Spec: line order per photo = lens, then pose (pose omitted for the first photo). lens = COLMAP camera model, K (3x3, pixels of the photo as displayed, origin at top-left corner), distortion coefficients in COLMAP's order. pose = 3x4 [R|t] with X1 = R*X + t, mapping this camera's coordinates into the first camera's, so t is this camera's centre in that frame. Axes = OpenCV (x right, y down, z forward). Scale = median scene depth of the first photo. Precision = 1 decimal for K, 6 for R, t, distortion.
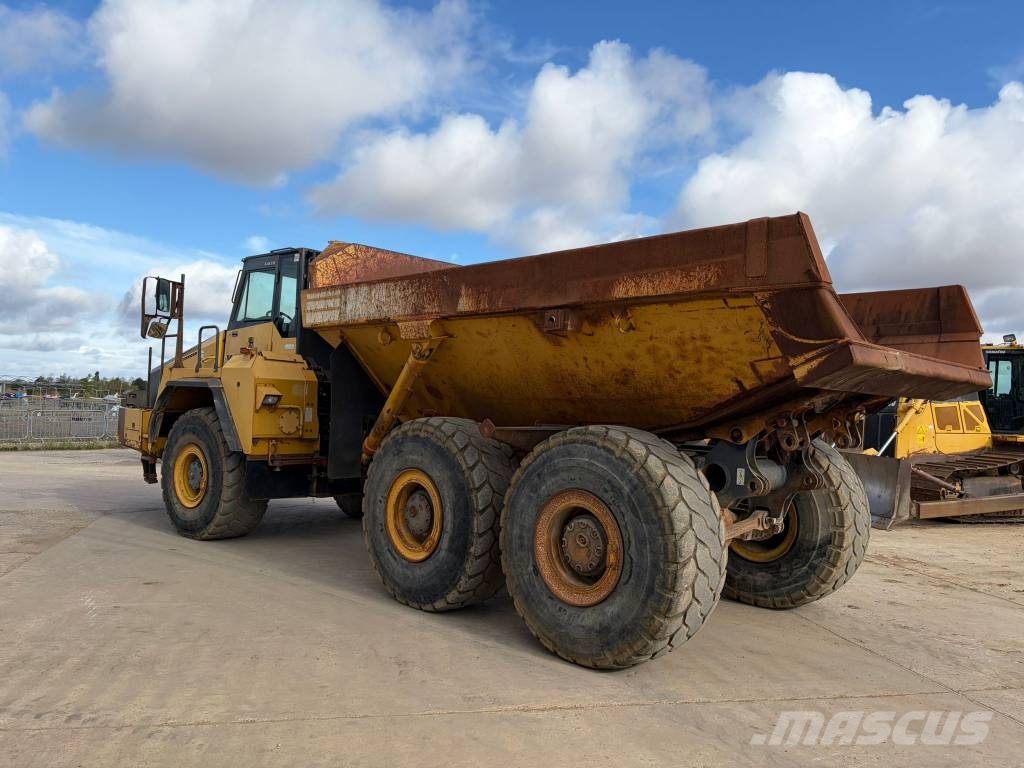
lens RADIAL K [[799.2, 0, 546.8], [0, 799.2, 383.2], [0, 0, 1]] dist [0.045470, -0.002213]
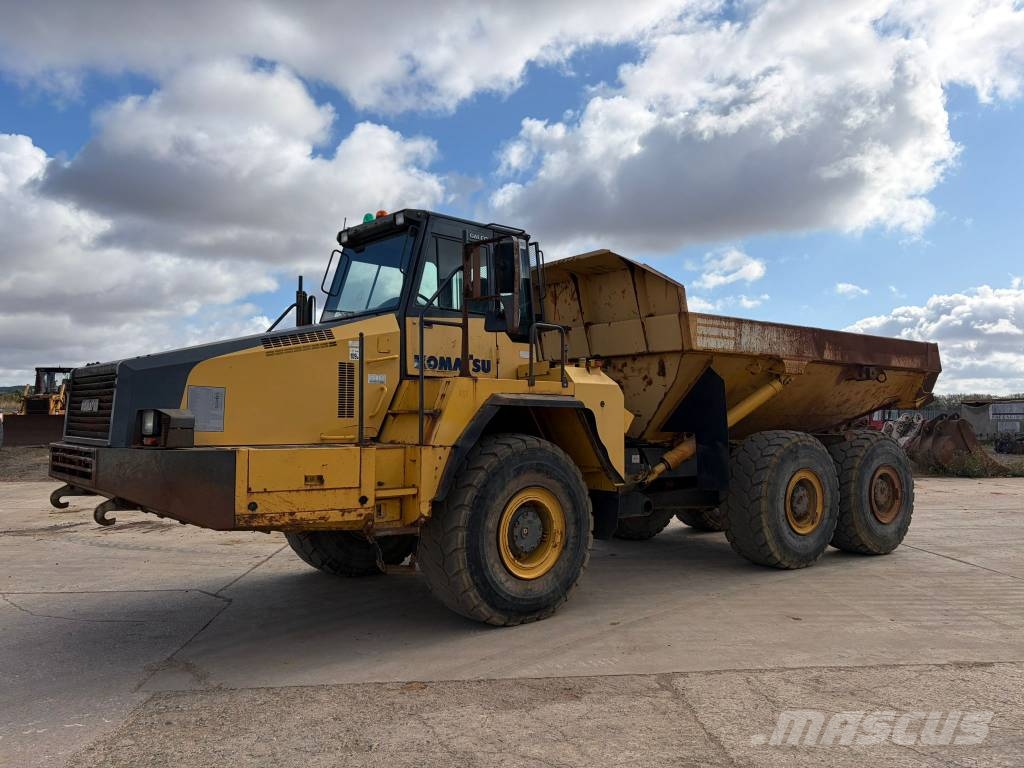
lens RADIAL K [[781.2, 0, 507.7], [0, 781.2, 379.2], [0, 0, 1]] dist [0.051365, -0.042952]
pose [[0.166036, 0.009414, 0.986075, -1.634617], [-0.036916, 0.999313, -0.003324, -0.024674], [-0.985428, -0.035850, 0.166270, 1.317234]]
